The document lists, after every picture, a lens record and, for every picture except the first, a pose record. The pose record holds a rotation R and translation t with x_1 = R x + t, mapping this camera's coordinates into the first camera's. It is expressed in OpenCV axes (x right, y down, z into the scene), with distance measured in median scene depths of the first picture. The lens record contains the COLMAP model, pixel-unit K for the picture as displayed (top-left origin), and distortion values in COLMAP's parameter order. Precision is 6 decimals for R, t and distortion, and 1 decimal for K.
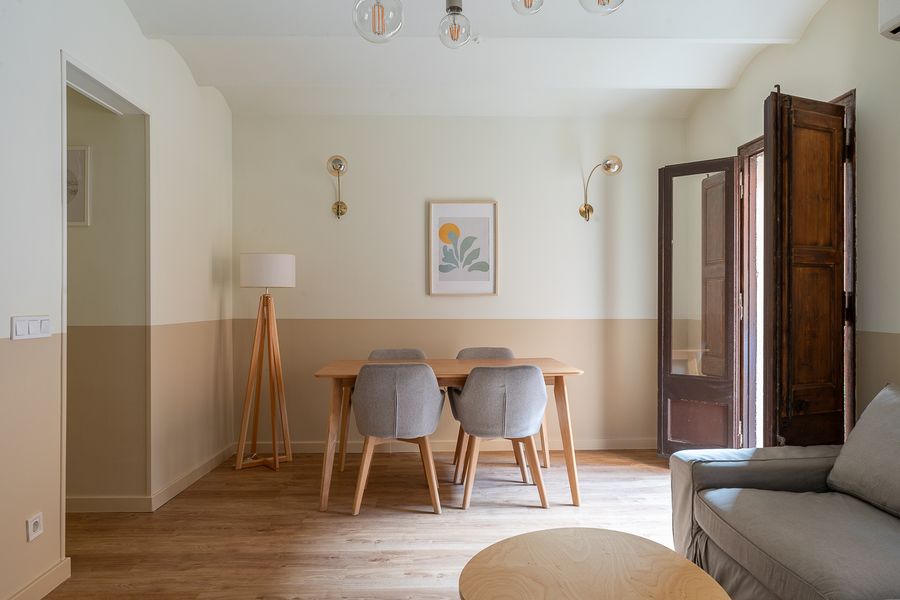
lens RADIAL K [[609.4, 0, 477.4], [0, 609.4, 299.4], [0, 0, 1]] dist [-0.003202, -0.000912]
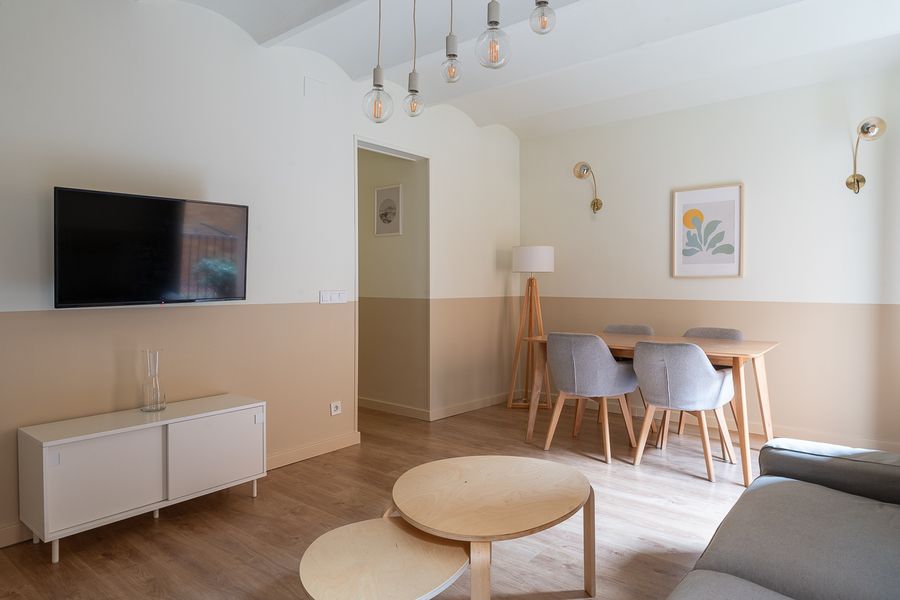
lens RADIAL K [[573.2, 0, 477.1], [0, 573.2, 300.4], [0, 0, 1]] dist [-0.003535, -0.001703]
pose [[0.756312, 0.020772, -0.653881, 0.378968], [0.000268, 0.999486, 0.032060, 0.000865], [0.654211, -0.024423, 0.755918, 0.002533]]
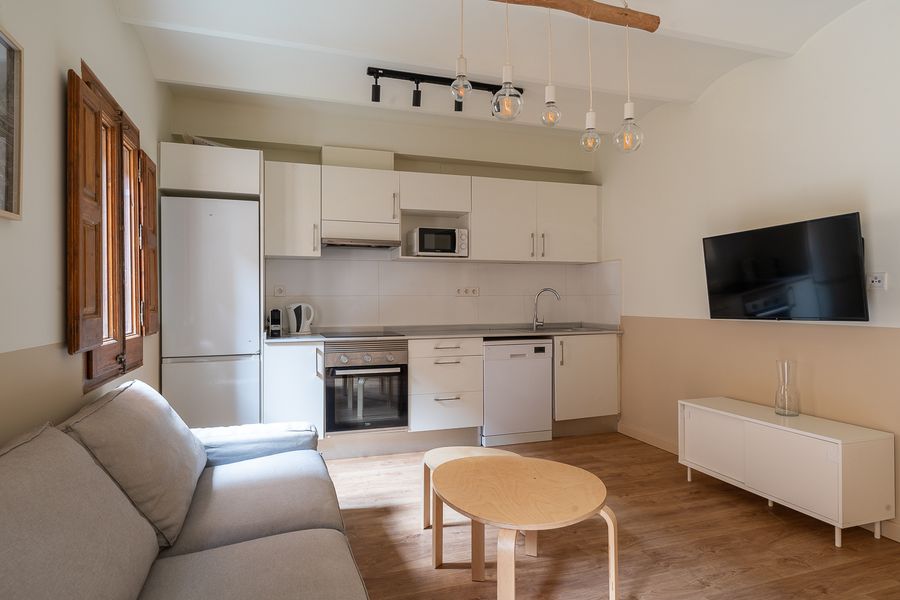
lens RADIAL K [[514.2, 0, 421.3], [0, 514.2, 298.5], [0, 0, 1]] dist [-0.002588, -0.001651]
pose [[-0.982583, 0.001345, -0.185820, 0.252719], [0.002826, 0.999966, -0.007706, 0.001235], [0.185803, -0.008097, -0.982554, 0.846344]]
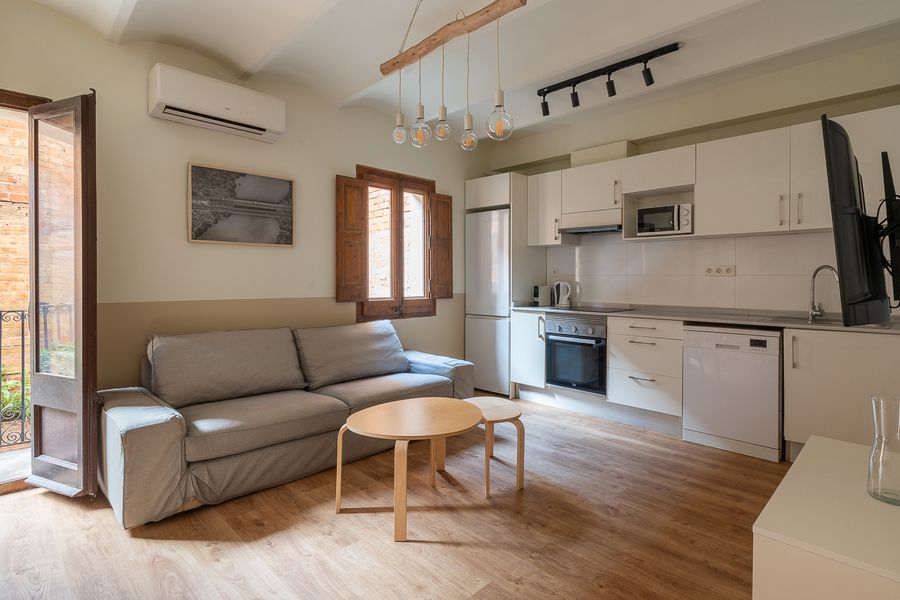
lens RADIAL K [[441.1, 0, 449.7], [0, 441.1, 283.5], [0, 0, 1]] dist [-0.004207, 0.000460]
pose [[-0.624862, -0.013125, 0.780625, -0.400907], [-0.007661, 0.999914, 0.010679, -0.002378], [-0.780698, 0.000692, -0.624909, 0.703466]]
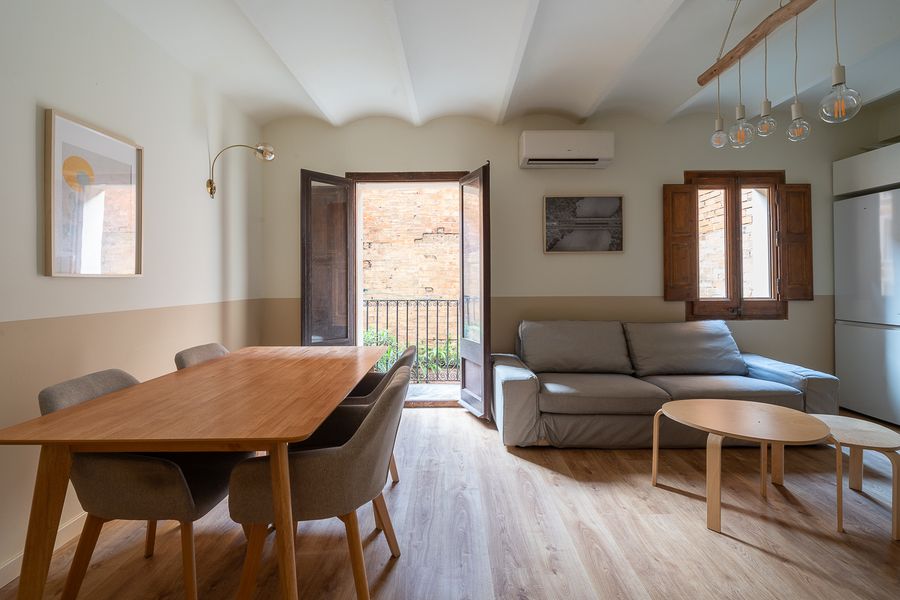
lens RADIAL K [[393.8, 0, 462.0], [0, 393.8, 277.7], [0, 0, 1]] dist [-0.000706, 0.000239]
pose [[0.090731, 0.002165, 0.995873, -0.469716], [0.002905, 0.999993, -0.002438, -0.003633], [-0.995871, 0.003114, 0.090724, 0.689406]]
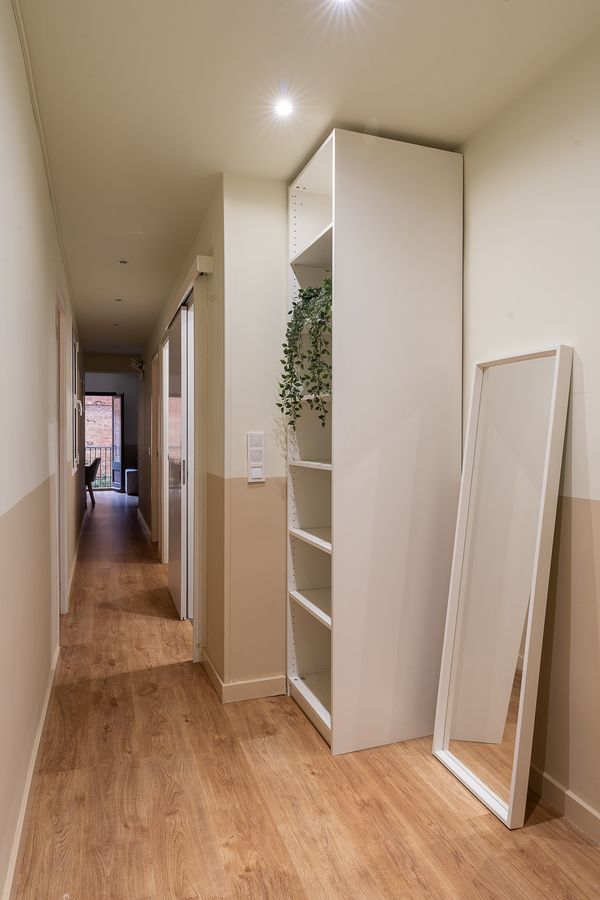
lens RADIAL K [[514.2, 0, 297.7], [0, 514.2, 441.2], [0, 0, 1]] dist [-0.002588, -0.001651]
pose [[-0.244998, -0.013909, 0.969424, -2.592043], [-0.007549, 0.999894, 0.012438, -0.025162], [-0.969494, -0.004271, -0.245077, 0.473843]]
